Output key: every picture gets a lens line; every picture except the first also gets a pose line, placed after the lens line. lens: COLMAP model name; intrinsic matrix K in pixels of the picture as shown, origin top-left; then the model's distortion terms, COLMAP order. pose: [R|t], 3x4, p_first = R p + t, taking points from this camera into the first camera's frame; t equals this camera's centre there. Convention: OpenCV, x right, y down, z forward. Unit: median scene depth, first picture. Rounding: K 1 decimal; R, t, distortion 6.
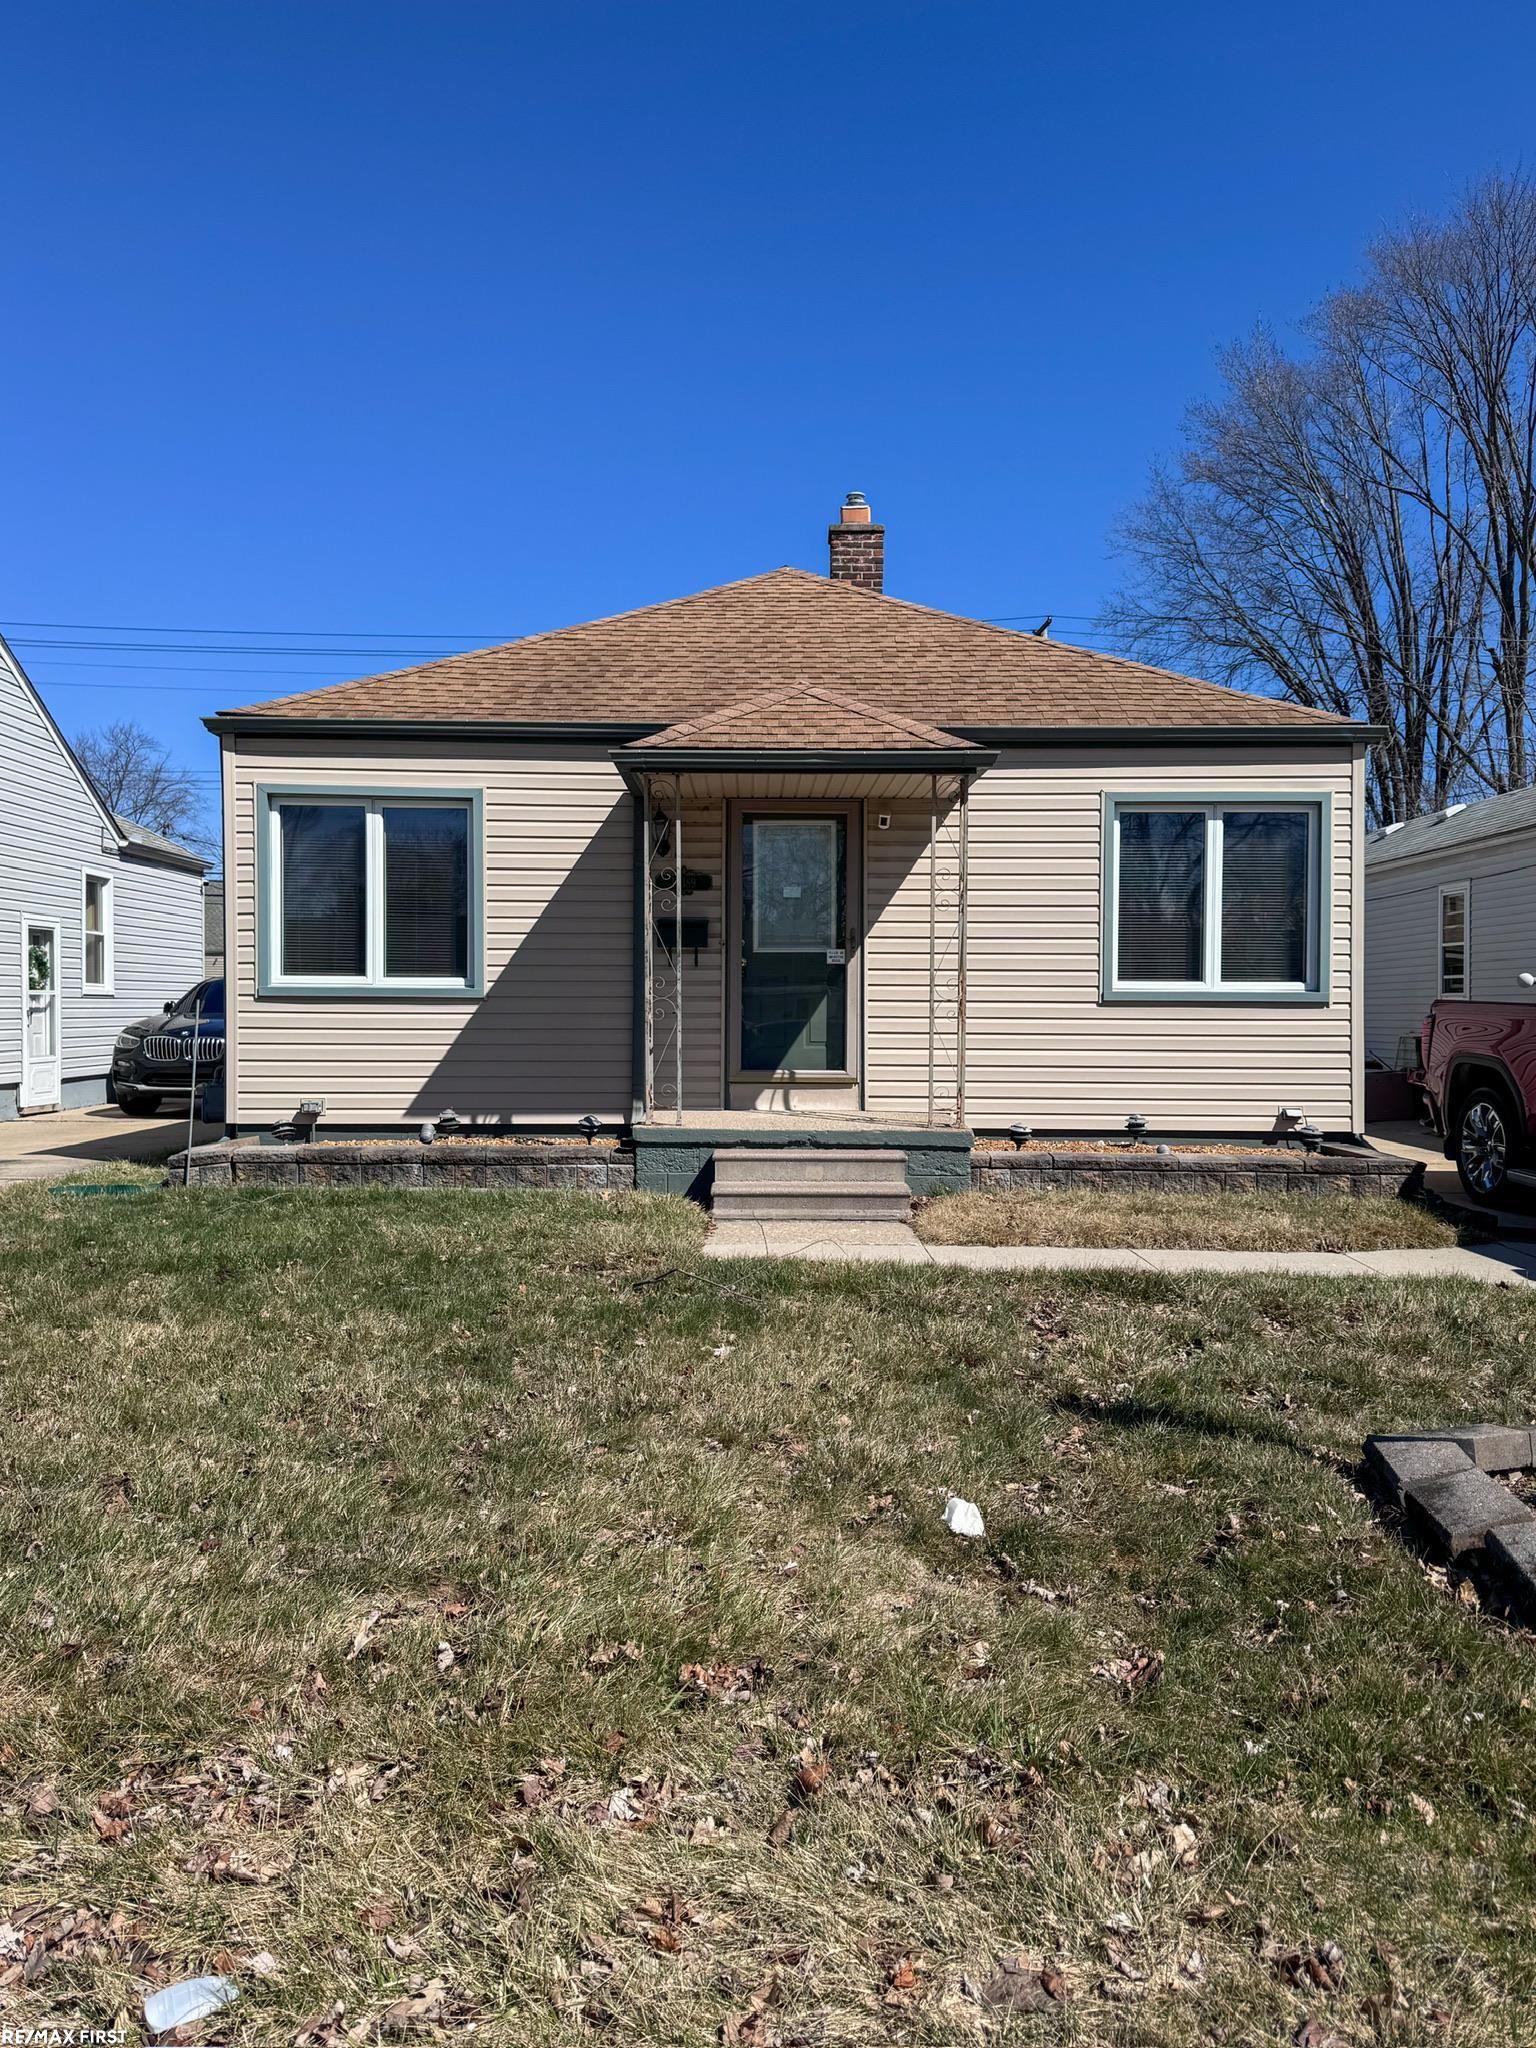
lens RADIAL K [[1498.8, 0, 761.7], [0, 1498.8, 1021.4], [0, 0, 1]] dist [0.092499, 0.000972]
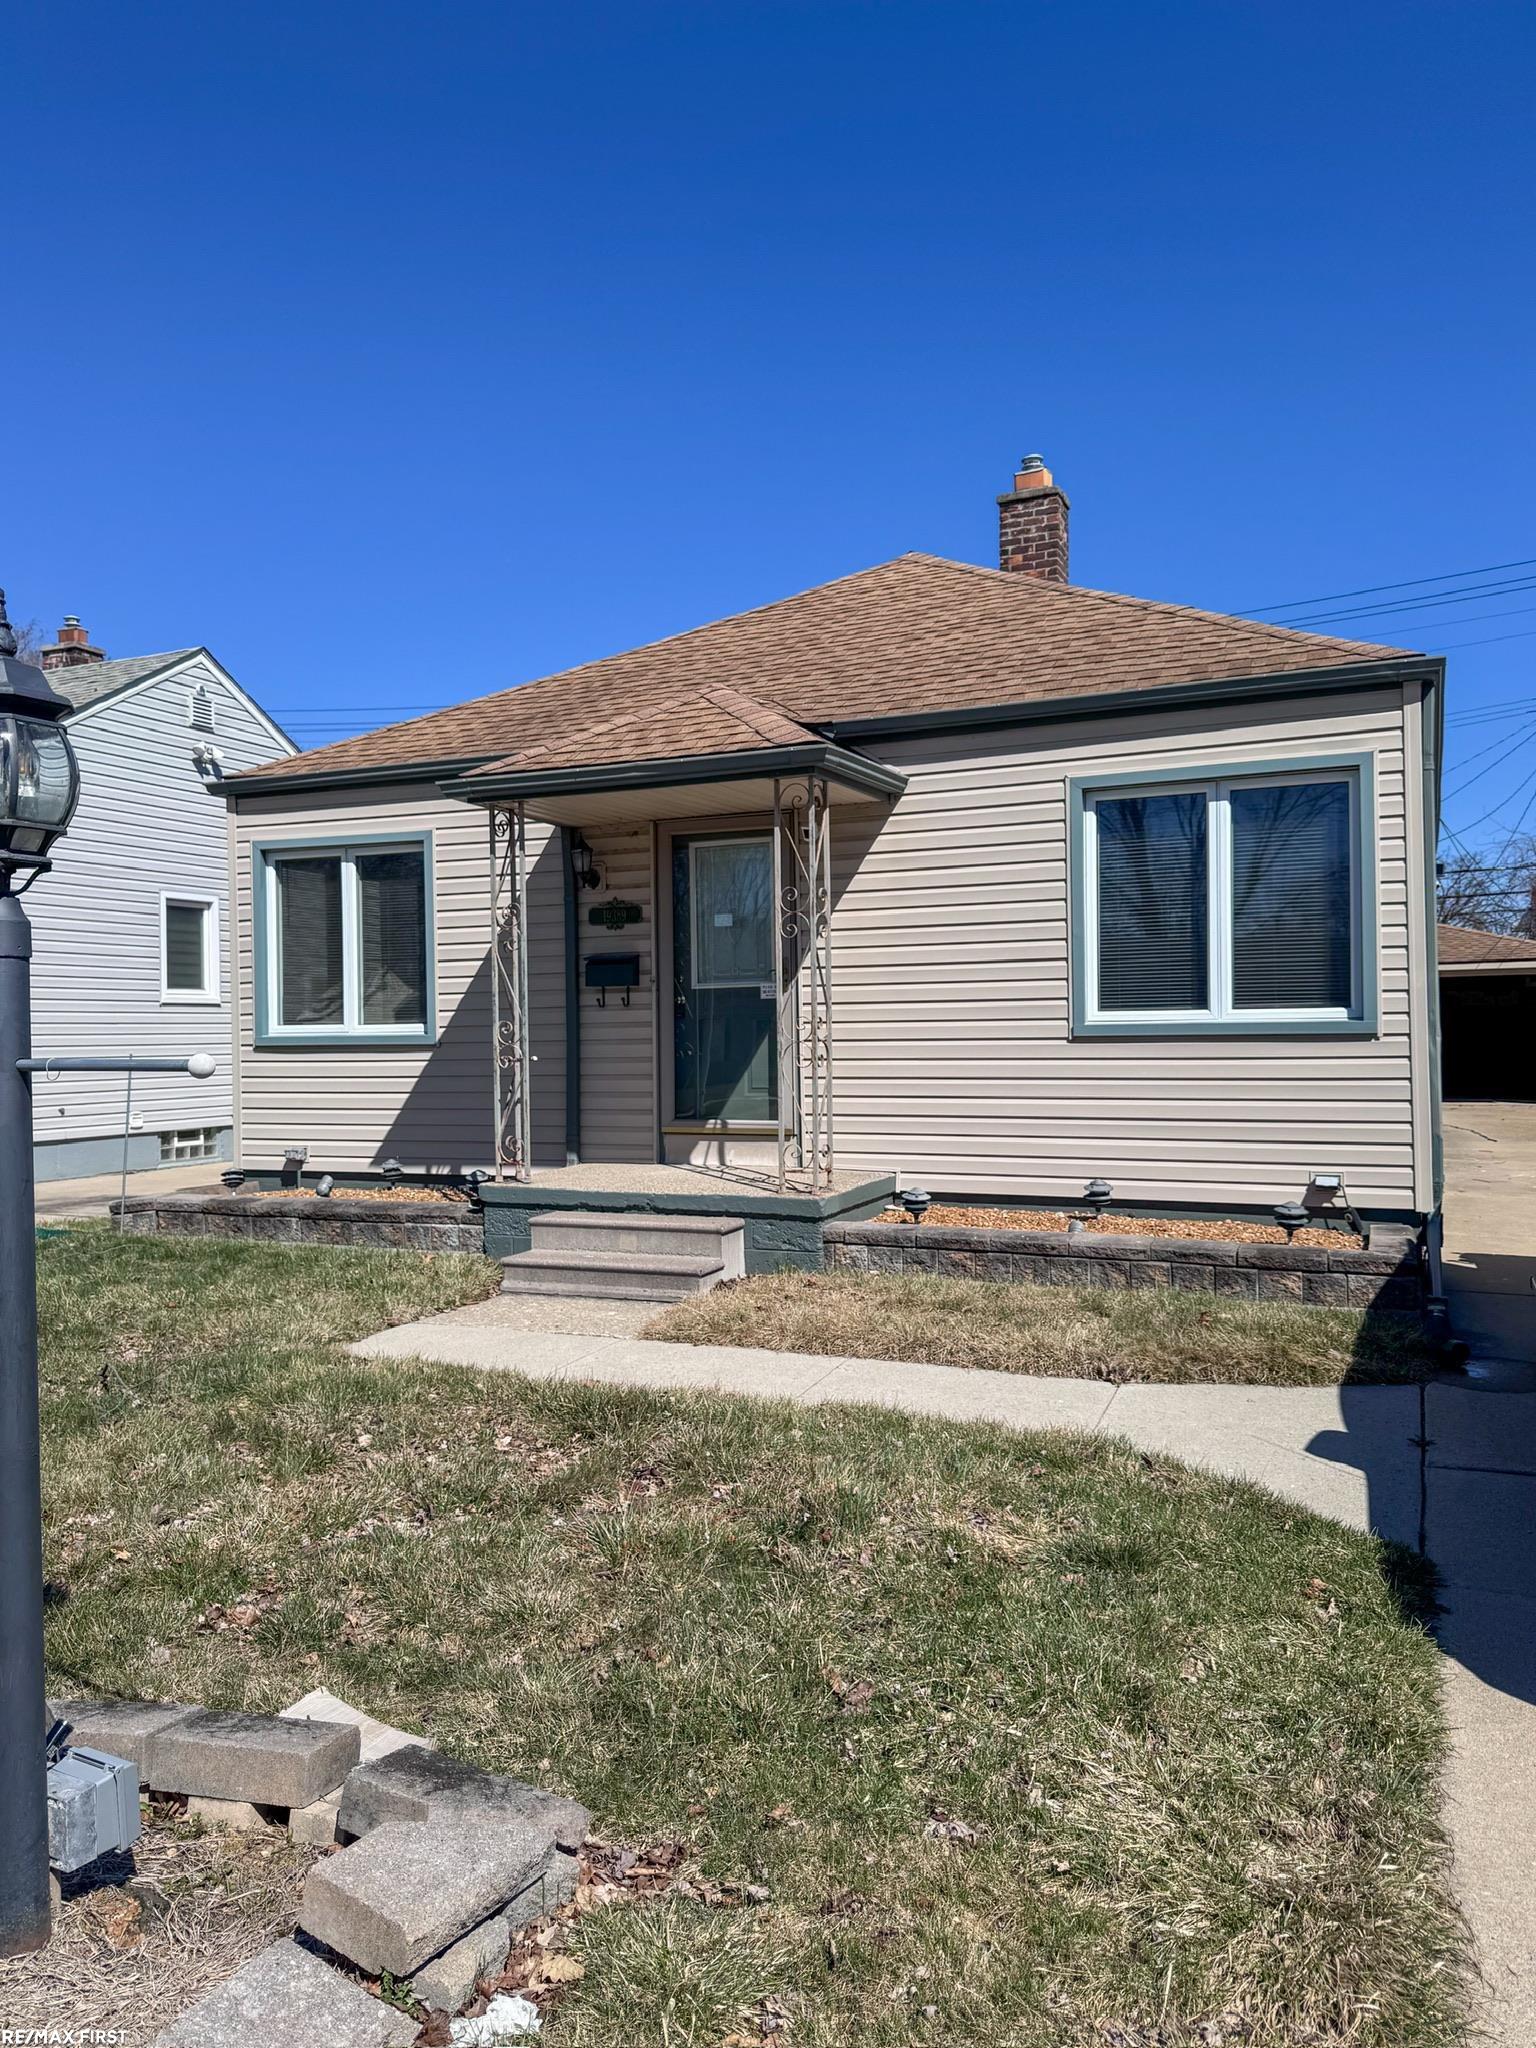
lens RADIAL K [[1498.8, 0, 765.9], [0, 1498.8, 1017.0], [0, 0, 1]] dist [0.092499, 0.000972]
pose [[0.911071, -0.022426, -0.411639, 0.409155], [0.015417, 0.999674, -0.020341, -0.010129], [0.411961, 0.012186, 0.911120, 0.200567]]
